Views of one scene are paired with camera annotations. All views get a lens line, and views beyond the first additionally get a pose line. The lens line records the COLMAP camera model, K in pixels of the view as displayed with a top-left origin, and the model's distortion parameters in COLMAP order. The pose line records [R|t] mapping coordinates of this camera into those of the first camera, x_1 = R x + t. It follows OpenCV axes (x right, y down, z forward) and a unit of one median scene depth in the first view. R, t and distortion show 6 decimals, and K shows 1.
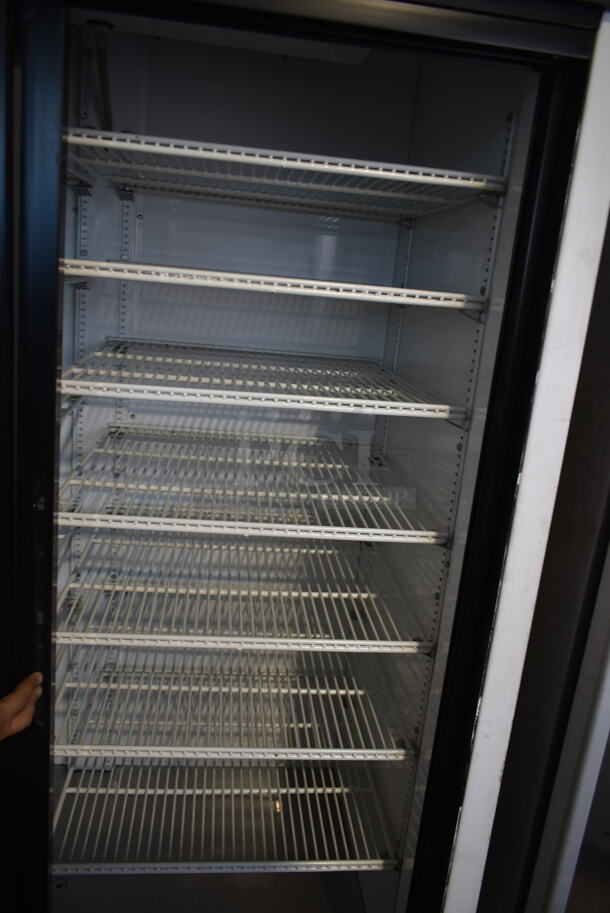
lens RADIAL K [[700.7, 0, 302.4], [0, 700.7, 460.1], [0, 0, 1]] dist [-0.012500, 0.000456]
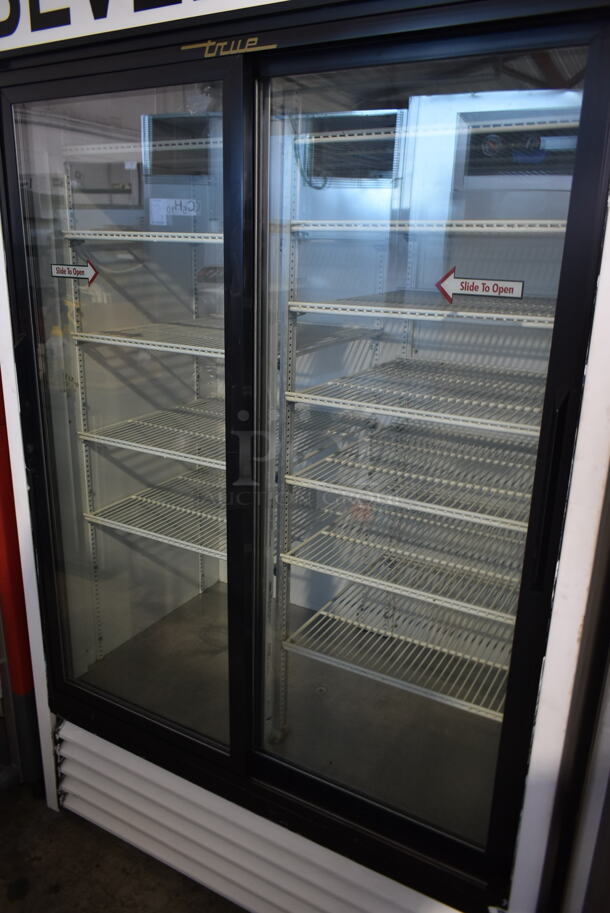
lens RADIAL K [[700.7, 0, 303.4], [0, 700.7, 457.0], [0, 0, 1]] dist [-0.012500, 0.000456]
pose [[0.803460, 0.099606, -0.586967, 0.537329], [-0.094413, 0.994746, 0.039570, 0.145061], [0.587825, 0.023625, 0.808643, -0.196012]]
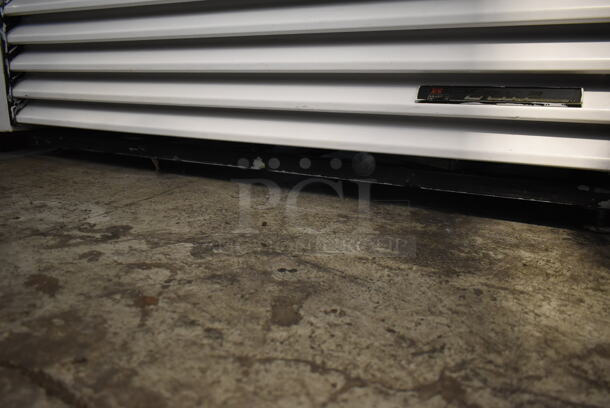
lens RADIAL K [[468.1, 0, 305.5], [0, 468.1, 201.5], [0, 0, 1]] dist [-0.012500, 0.000456]
pose [[0.835088, 0.064062, -0.546373, 0.116276], [-0.074220, 0.997236, 0.003486, 1.419203], [0.545086, 0.037641, 0.837534, 0.485616]]
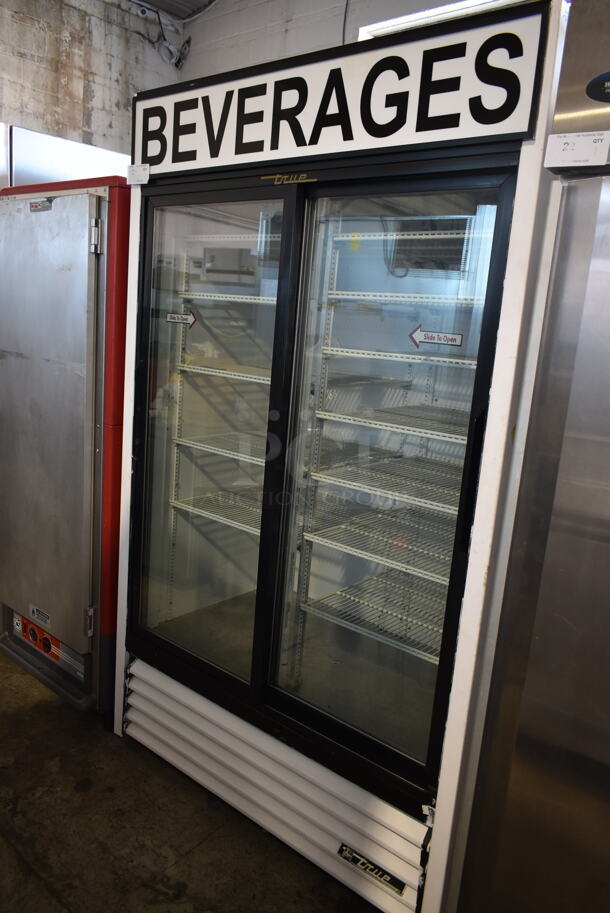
lens RADIAL K [[700.7, 0, 301.6], [0, 700.7, 456.6], [0, 0, 1]] dist [-0.012500, 0.000456]
pose [[0.691418, 0.096275, -0.716012, 1.070839], [-0.191931, 0.979945, -0.053576, 0.317152], [0.696494, 0.174468, 0.696030, -0.455619]]
